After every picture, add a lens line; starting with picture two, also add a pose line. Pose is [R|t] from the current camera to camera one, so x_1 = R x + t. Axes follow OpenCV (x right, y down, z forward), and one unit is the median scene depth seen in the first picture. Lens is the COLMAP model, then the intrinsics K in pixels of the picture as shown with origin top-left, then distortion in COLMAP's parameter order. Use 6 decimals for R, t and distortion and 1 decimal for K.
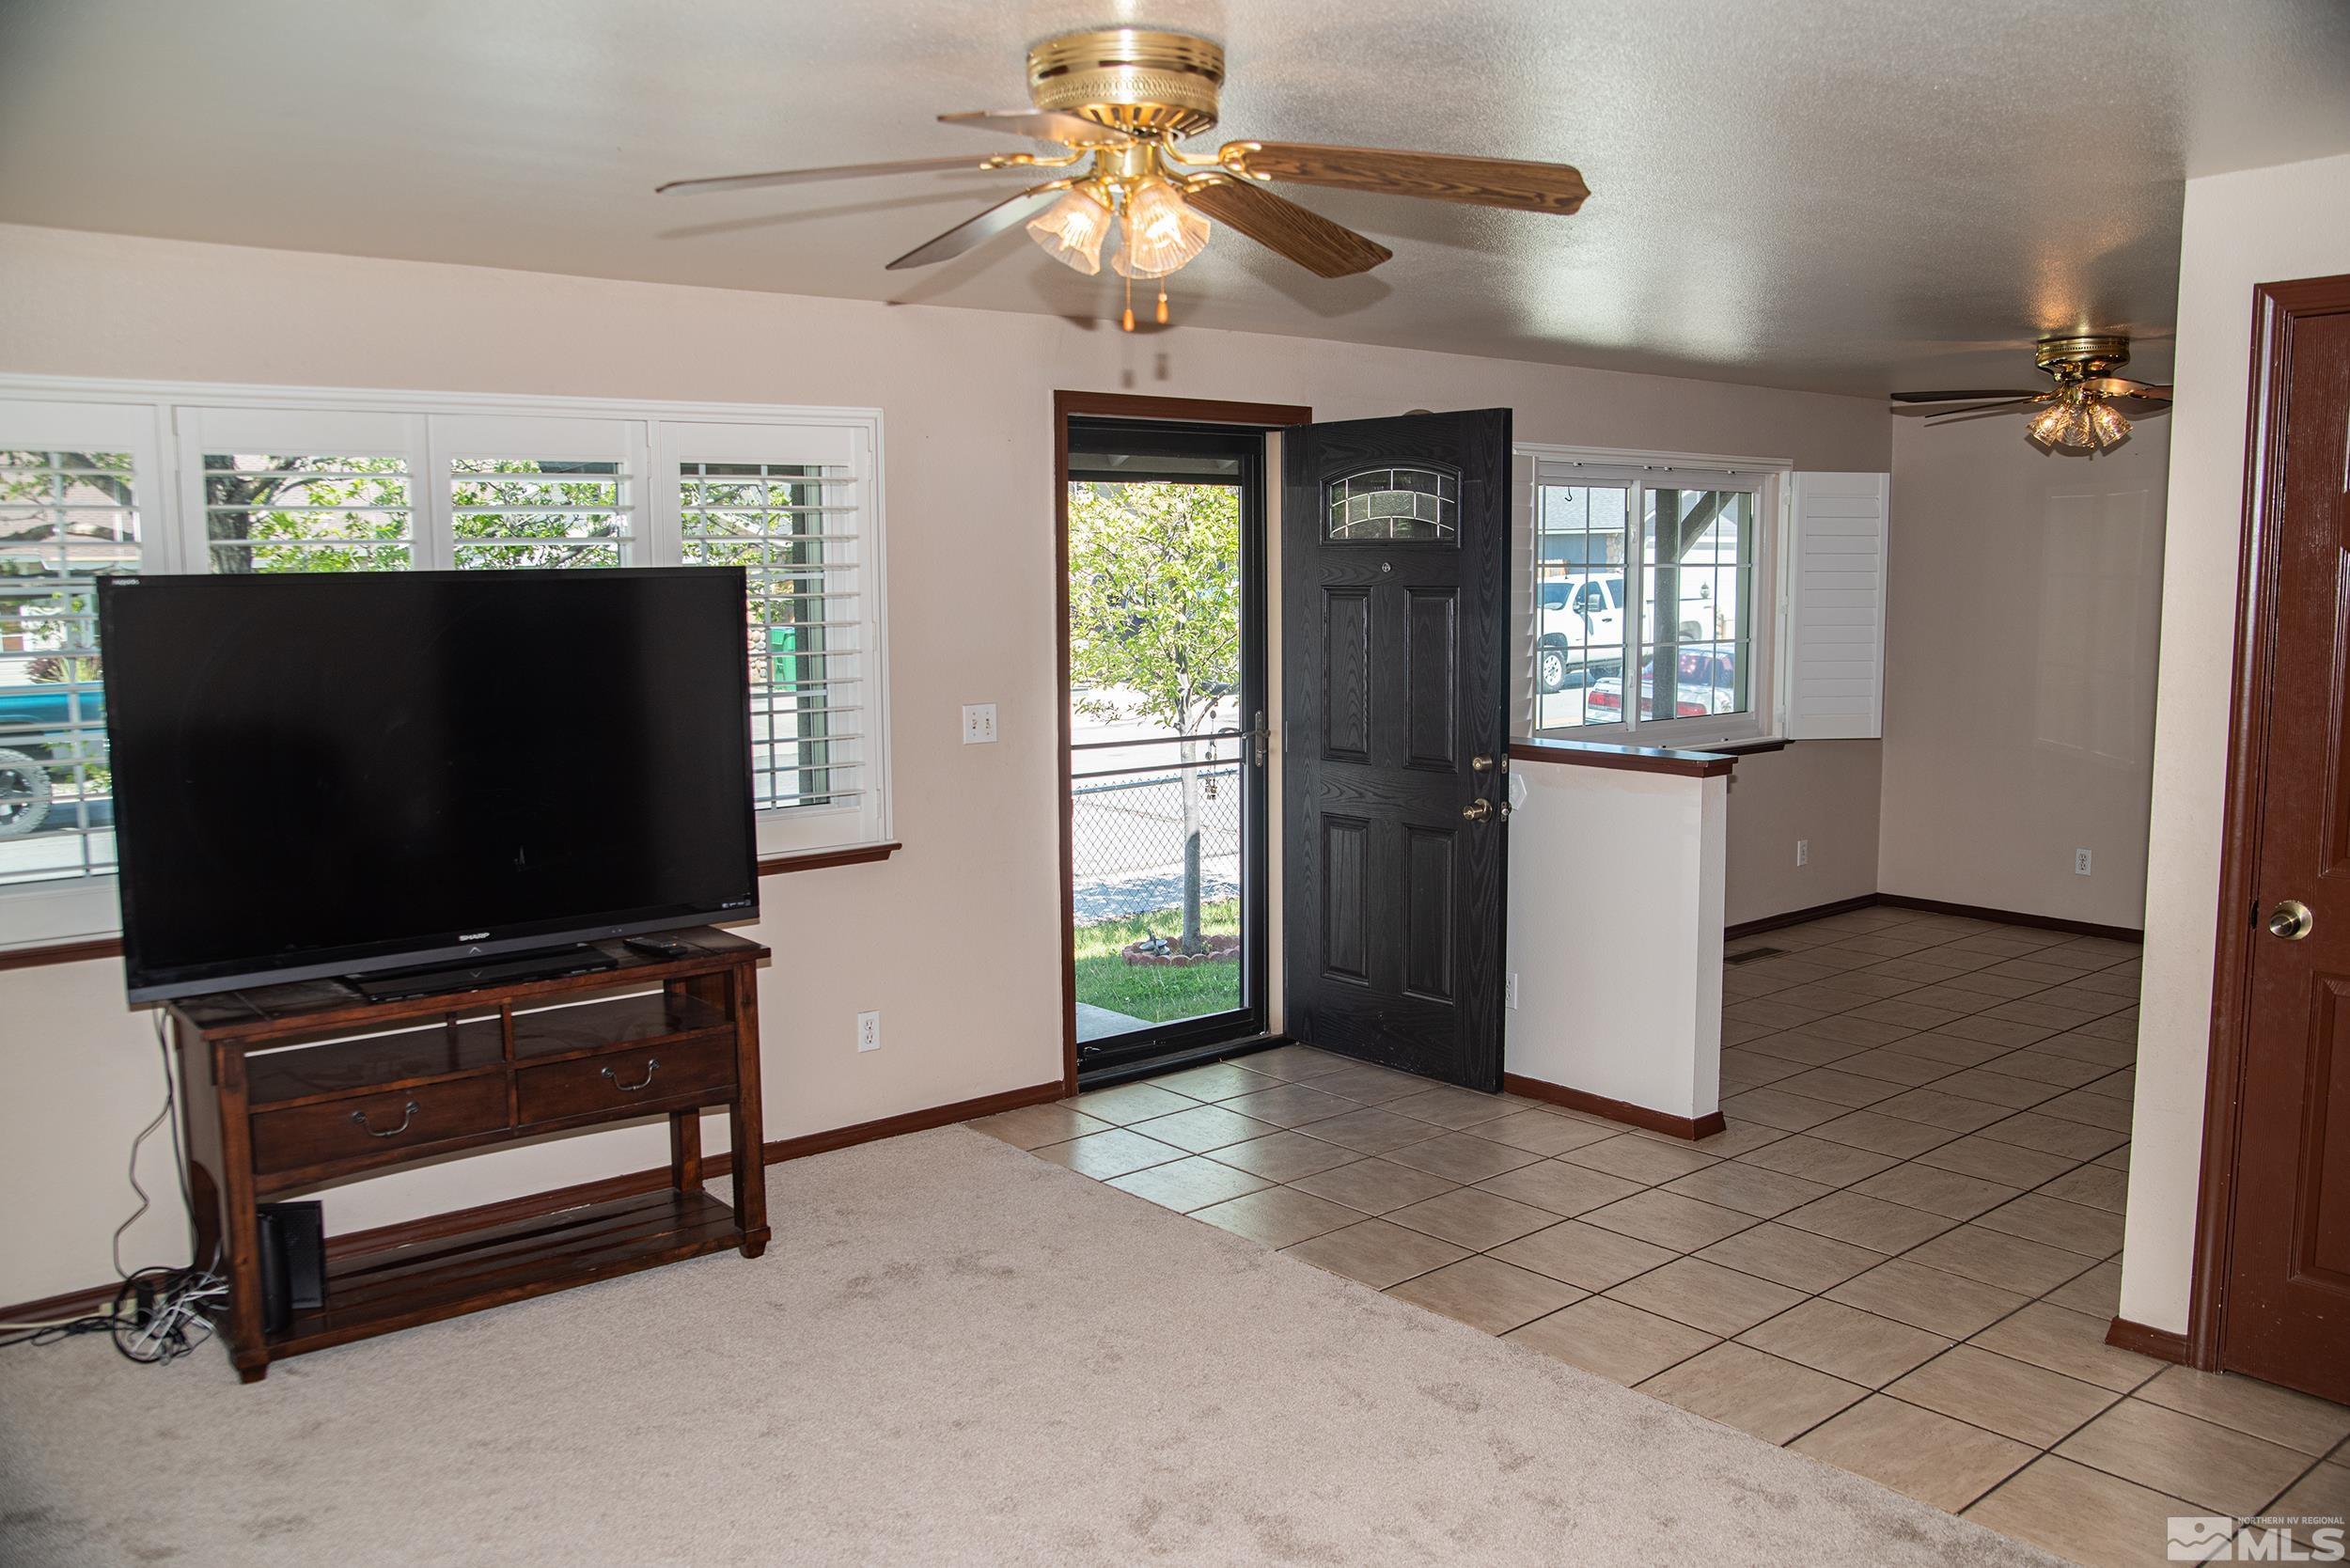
lens RADIAL K [[1859.9, 0, 1175.0], [0, 1859.9, 784.0], [0, 0, 1]] dist [-0.118155, 0.109158]
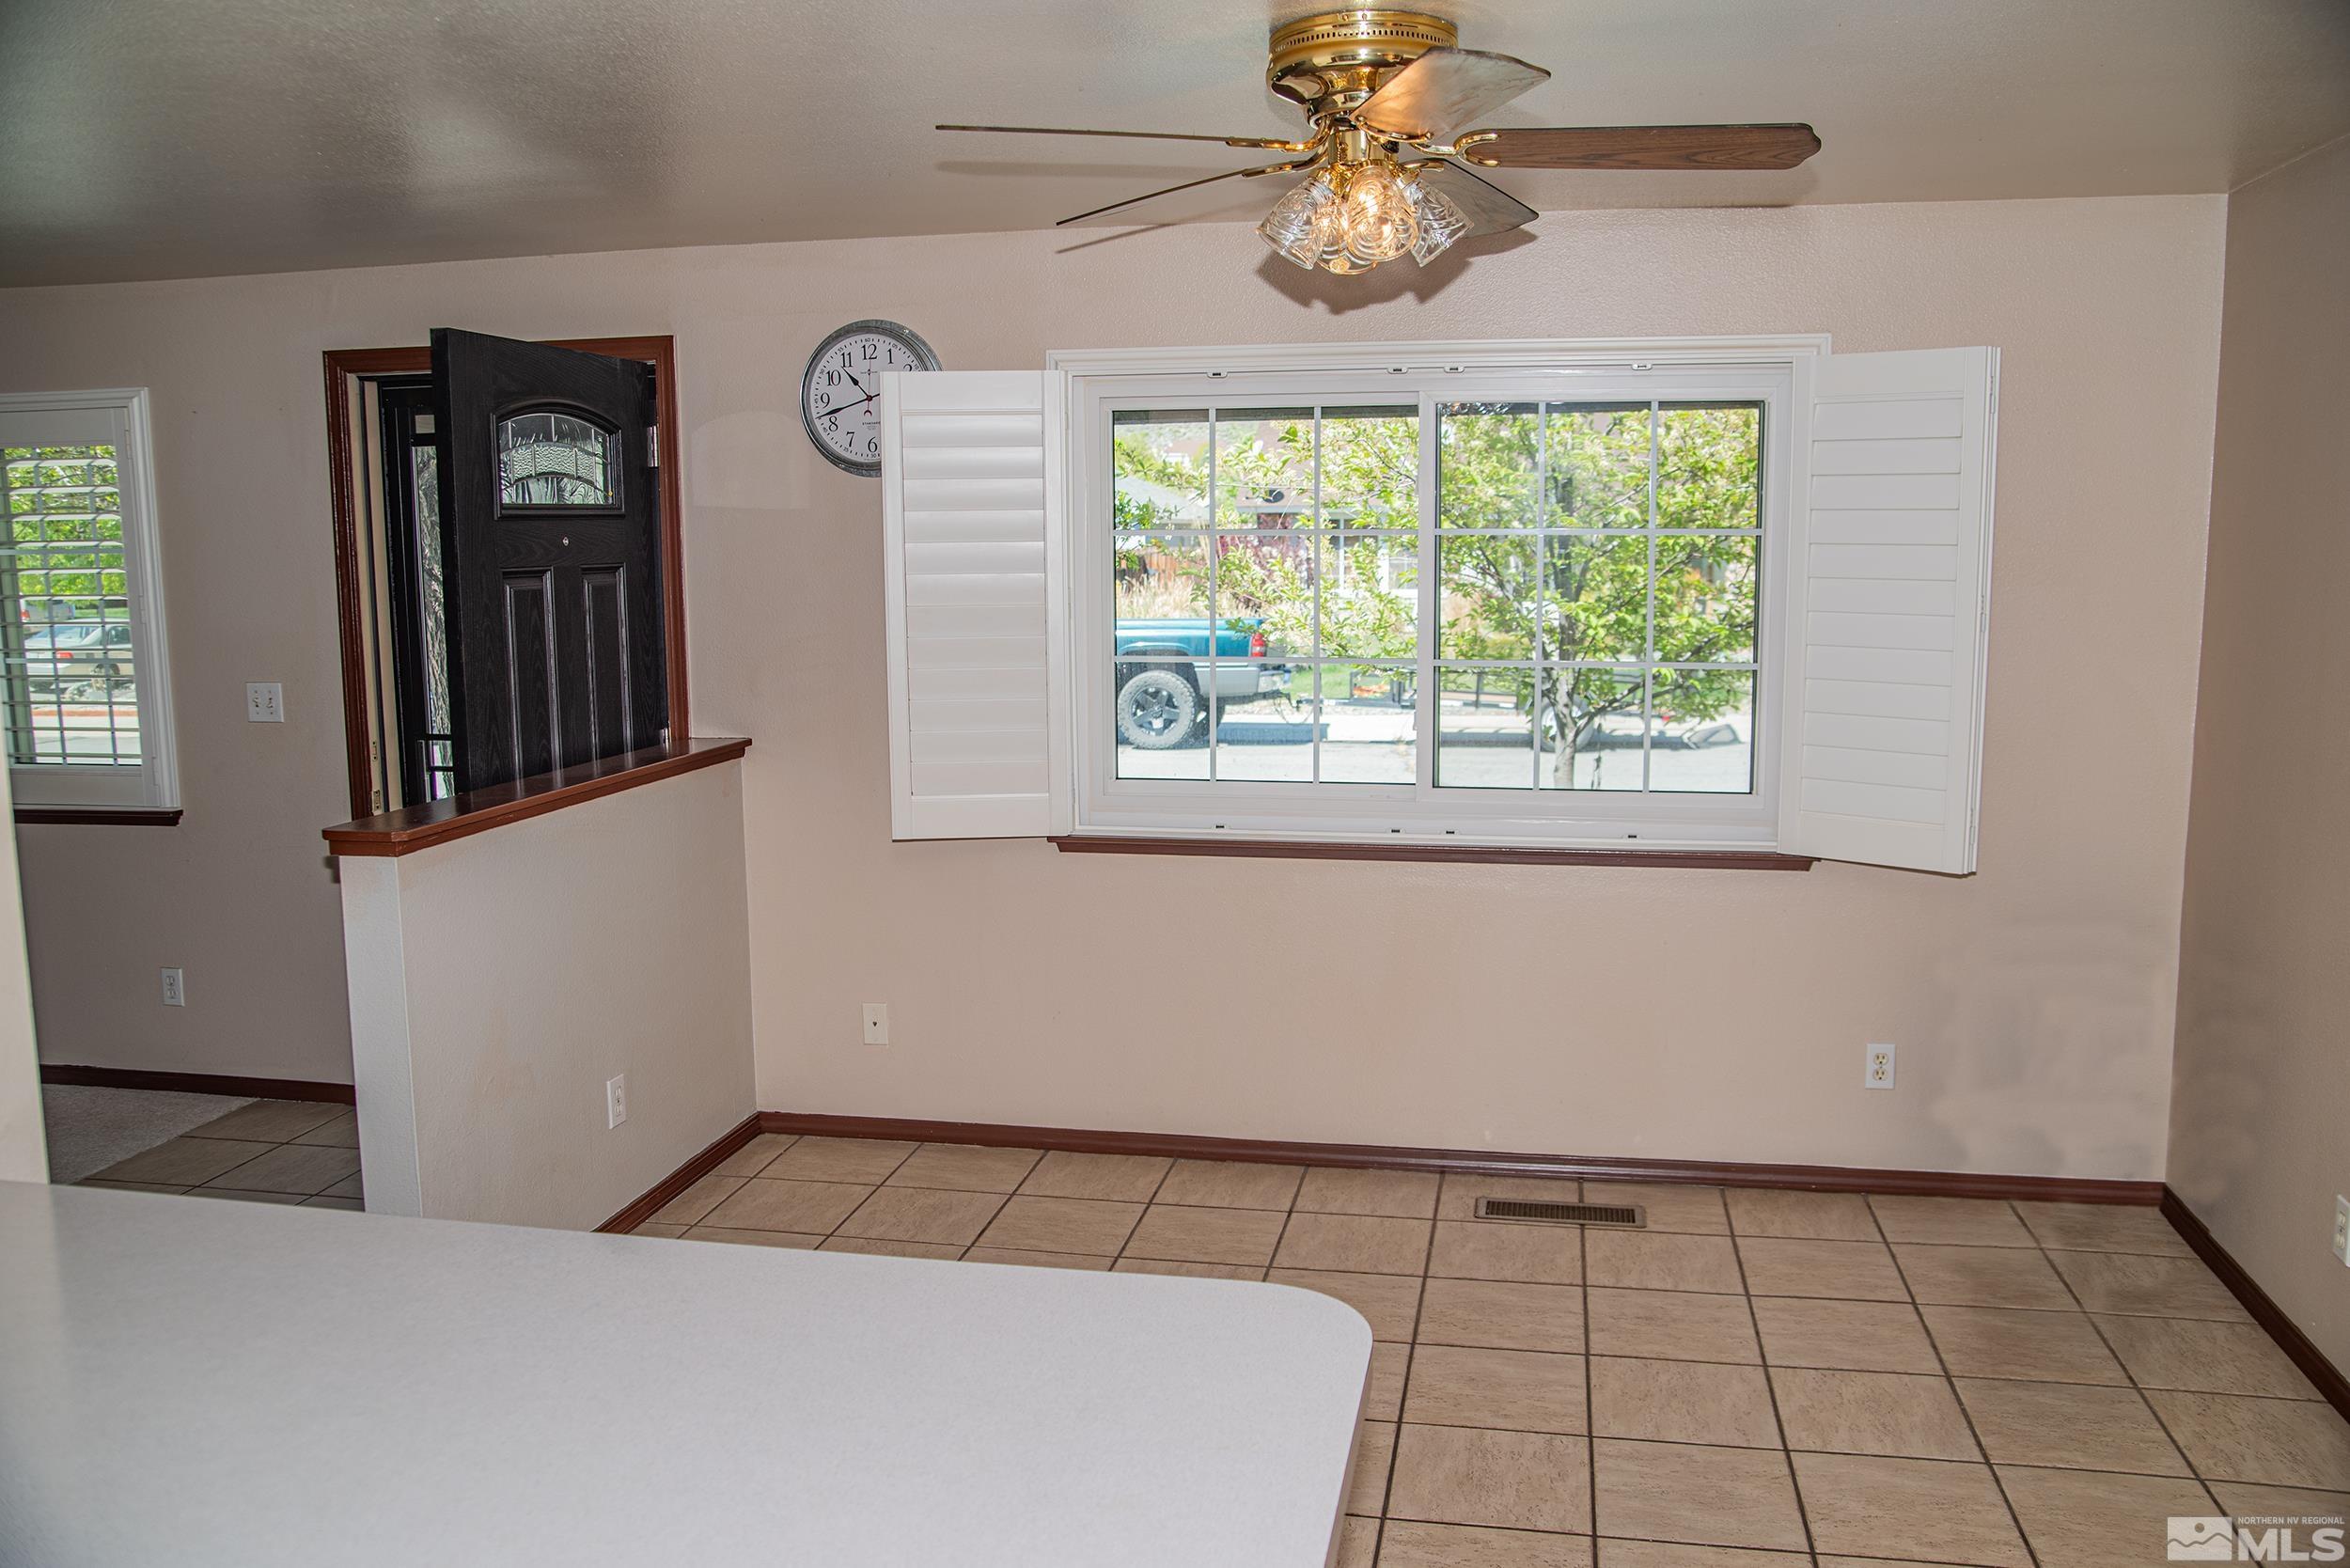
lens RADIAL K [[1859.9, 0, 1175.0], [0, 1859.9, 784.0], [0, 0, 1]] dist [-0.118155, 0.109158]
pose [[0.632580, 0.113148, -0.766185, 0.871678], [-0.088513, 0.993351, 0.073617, -0.095700], [0.769421, 0.021248, 0.638389, 0.709415]]
